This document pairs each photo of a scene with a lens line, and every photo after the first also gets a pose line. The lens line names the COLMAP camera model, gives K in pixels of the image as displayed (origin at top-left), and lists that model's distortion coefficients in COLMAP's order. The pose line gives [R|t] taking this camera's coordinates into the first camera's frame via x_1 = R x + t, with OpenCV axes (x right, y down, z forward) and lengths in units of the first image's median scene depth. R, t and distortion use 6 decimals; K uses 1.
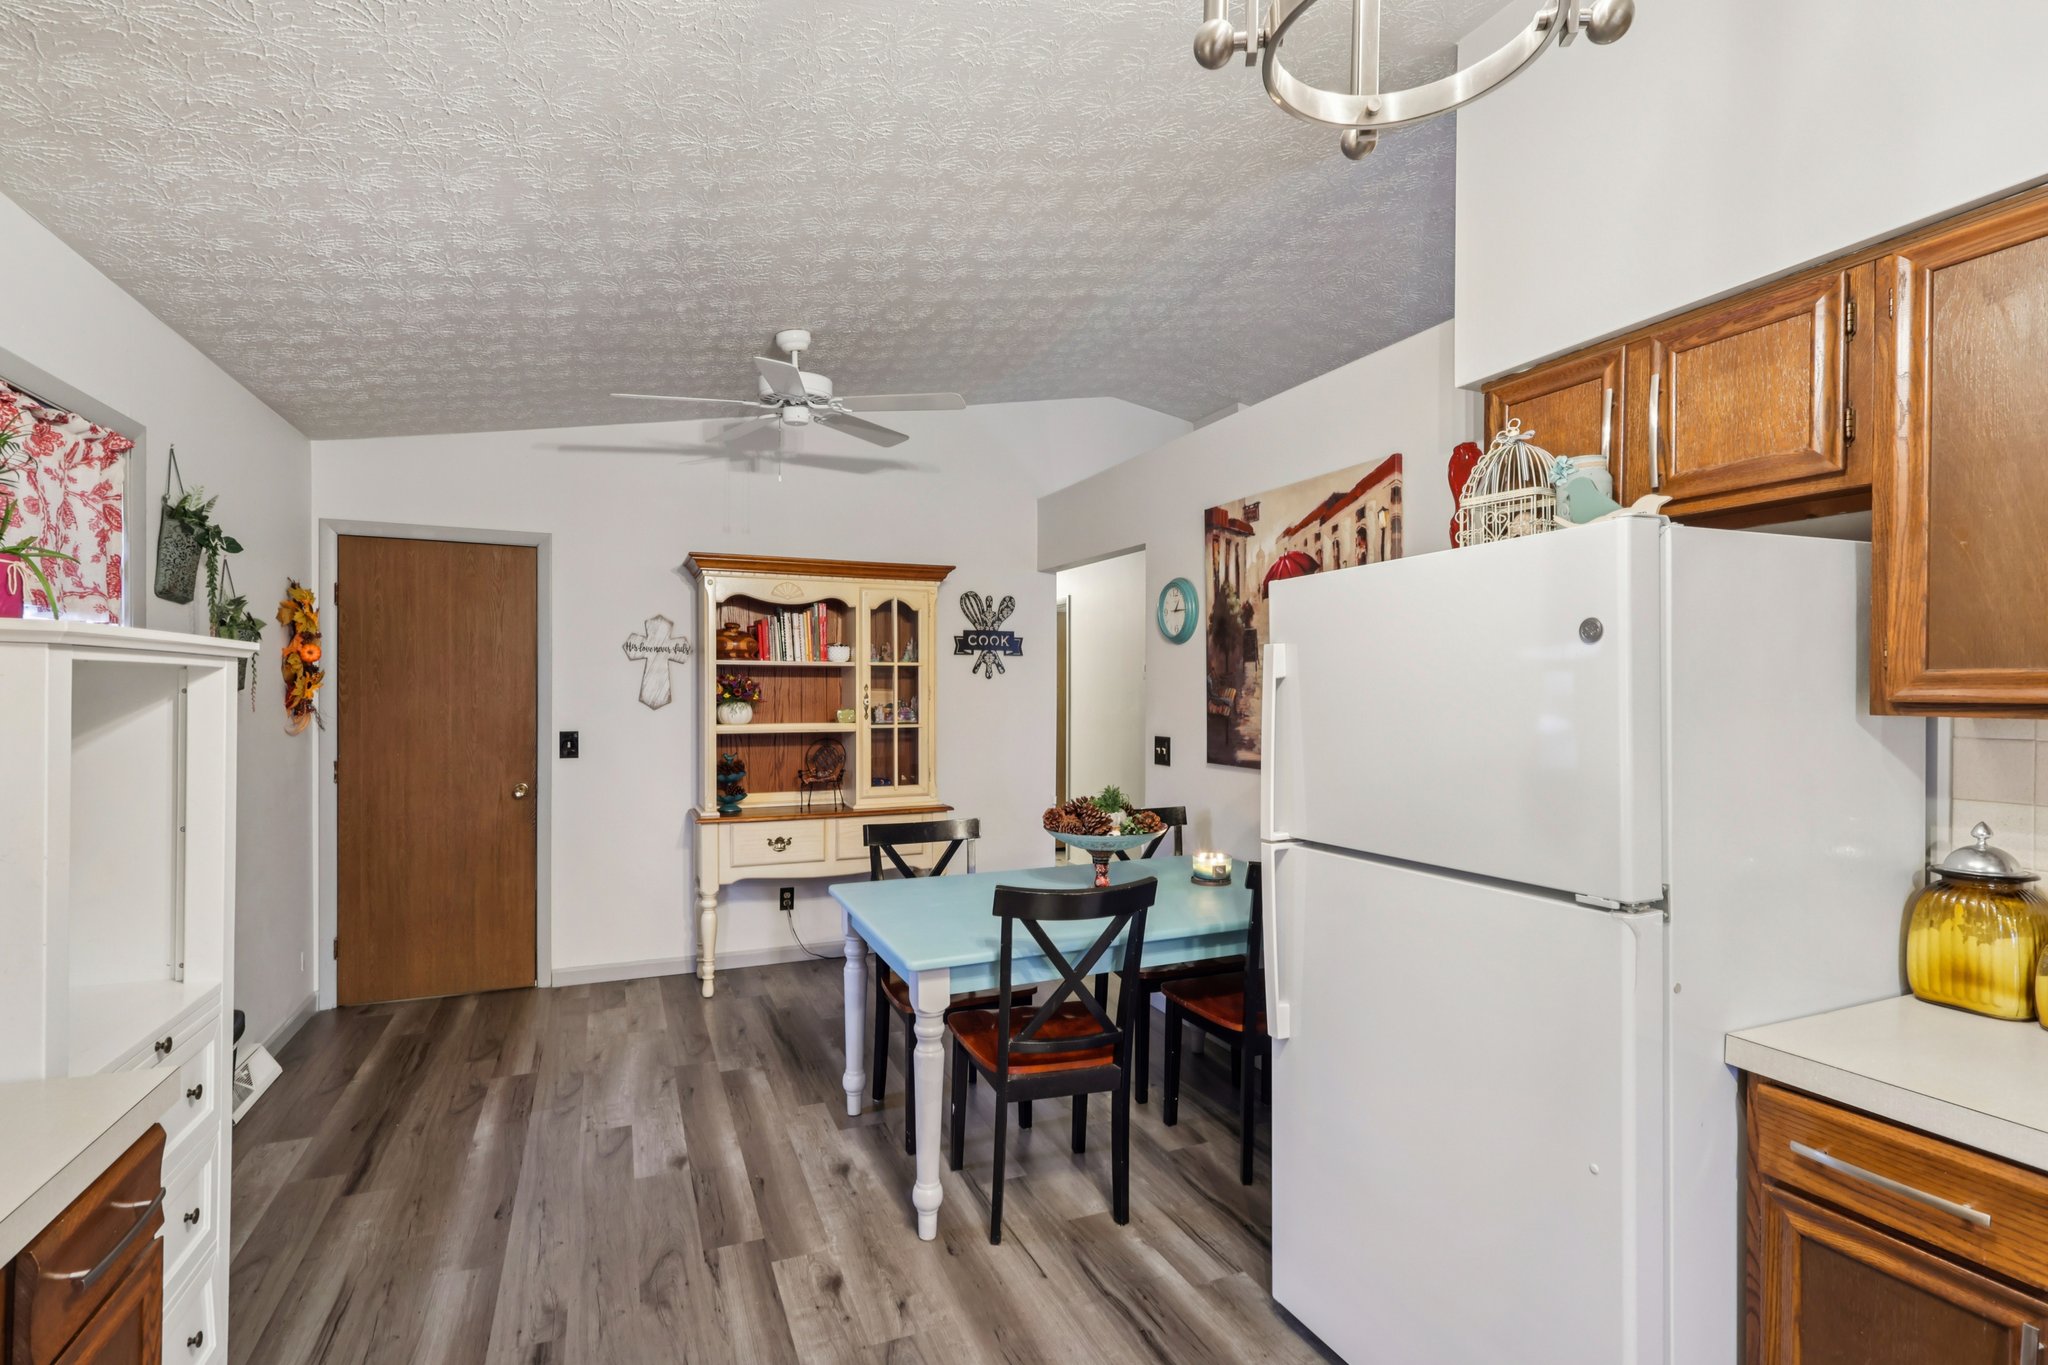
lens RADIAL K [[960.8, 0, 1023.9], [0, 960.8, 686.3], [0, 0, 1]] dist [0.001074, -0.000823]
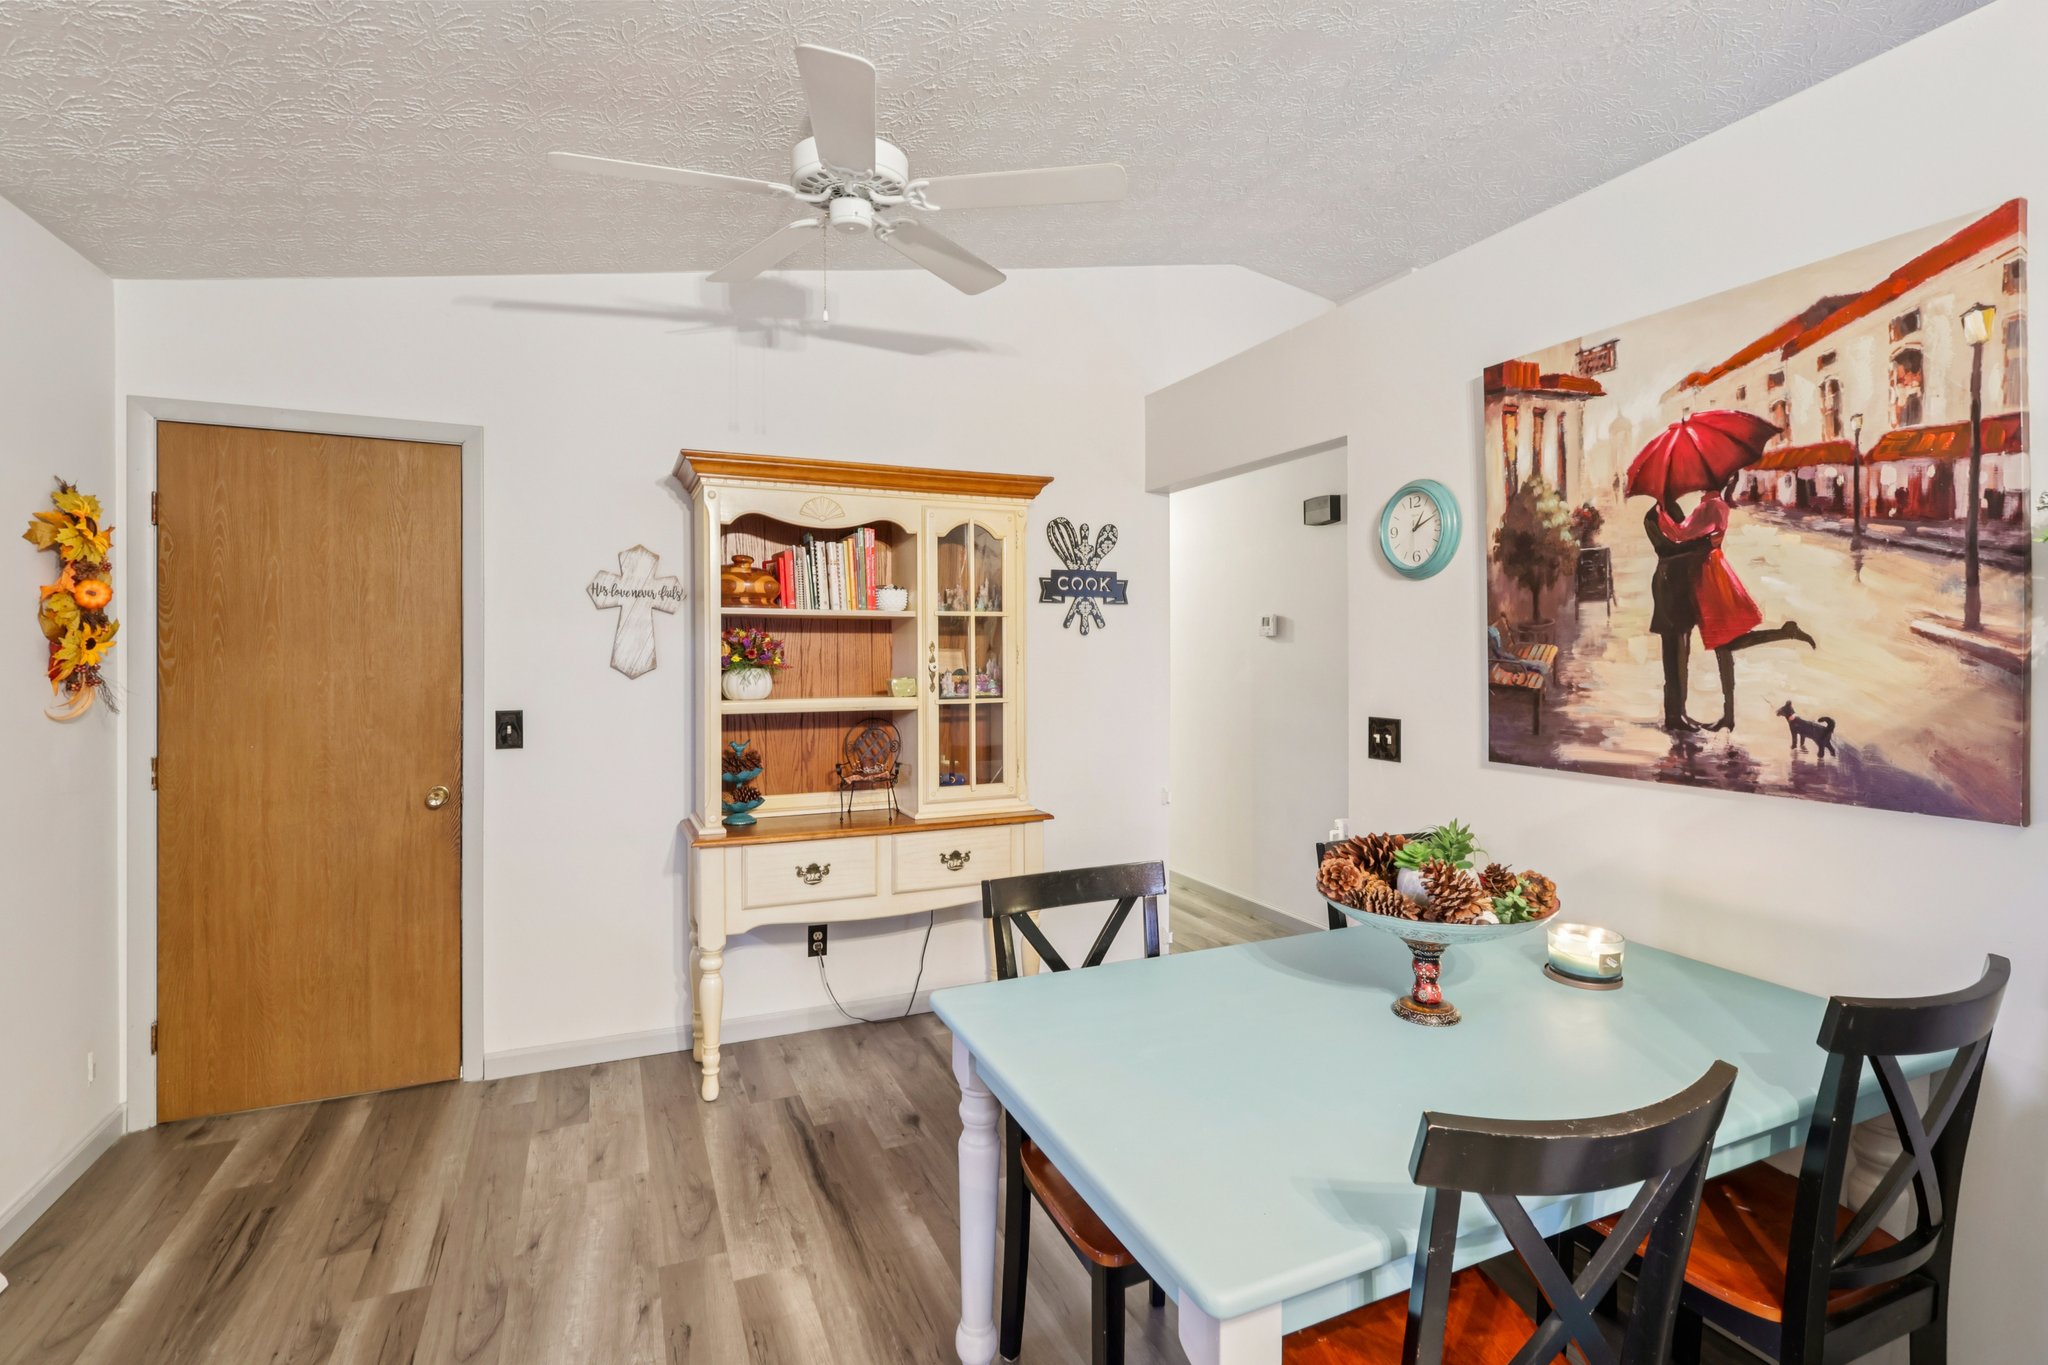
lens RADIAL K [[960.8, 0, 1017.6], [0, 960.8, 649.4], [0, 0, 1]] dist [0.001074, -0.000823]
pose [[0.999994, -0.002448, 0.002489, -0.114626], [0.002447, 0.999997, 0.000619, 0.003253], [-0.002491, -0.000613, 0.999997, 0.326673]]
